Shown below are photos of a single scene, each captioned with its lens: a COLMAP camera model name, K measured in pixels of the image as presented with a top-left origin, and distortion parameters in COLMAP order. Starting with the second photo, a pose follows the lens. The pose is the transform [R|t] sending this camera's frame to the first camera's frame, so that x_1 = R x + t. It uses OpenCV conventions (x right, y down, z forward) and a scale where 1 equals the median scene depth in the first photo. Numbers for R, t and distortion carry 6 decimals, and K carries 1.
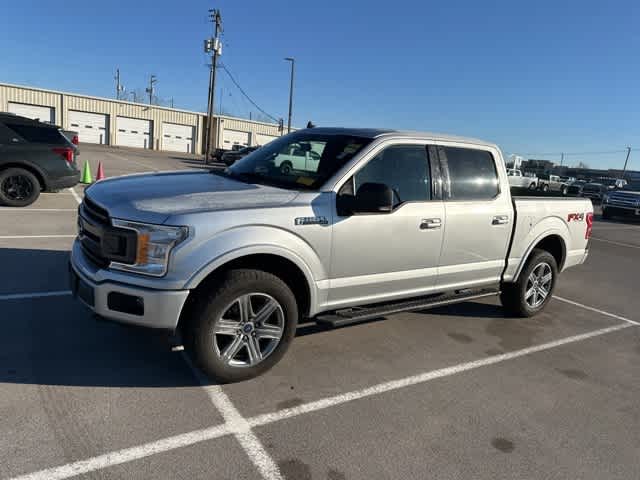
lens RADIAL K [[450.1, 0, 318.1], [0, 450.1, 236.1], [0, 0, 1]] dist [0.044829, -0.048311]
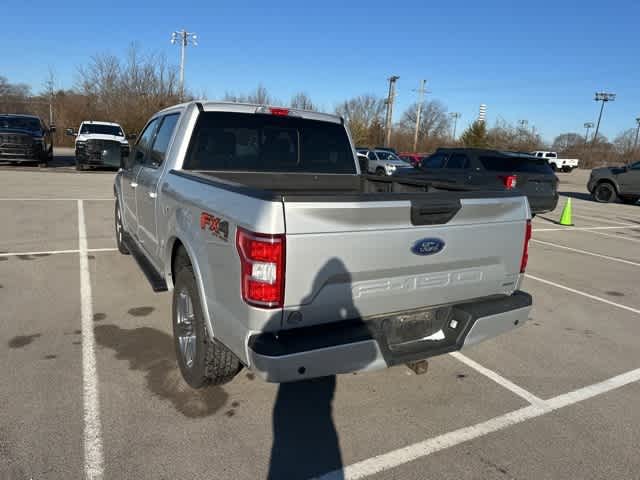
lens RADIAL K [[450.1, 0, 315.5], [0, 450.1, 242.4], [0, 0, 1]] dist [0.044829, -0.048311]
pose [[-0.101796, 0.106600, -0.989077, 1.406083], [-0.243936, 0.961213, 0.128702, -0.156047], [0.964434, 0.254373, -0.071844, 1.600091]]
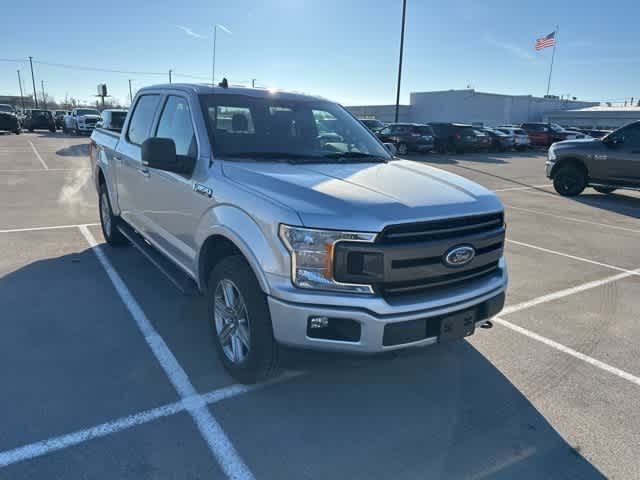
lens RADIAL K [[450.1, 0, 319.4], [0, 450.1, 242.1], [0, 0, 1]] dist [0.044829, -0.048311]
pose [[0.015896, -0.359743, 0.932916, -1.080475], [0.138725, 0.924804, 0.354251, -0.318148], [-0.990203, 0.123788, 0.064606, 0.973547]]
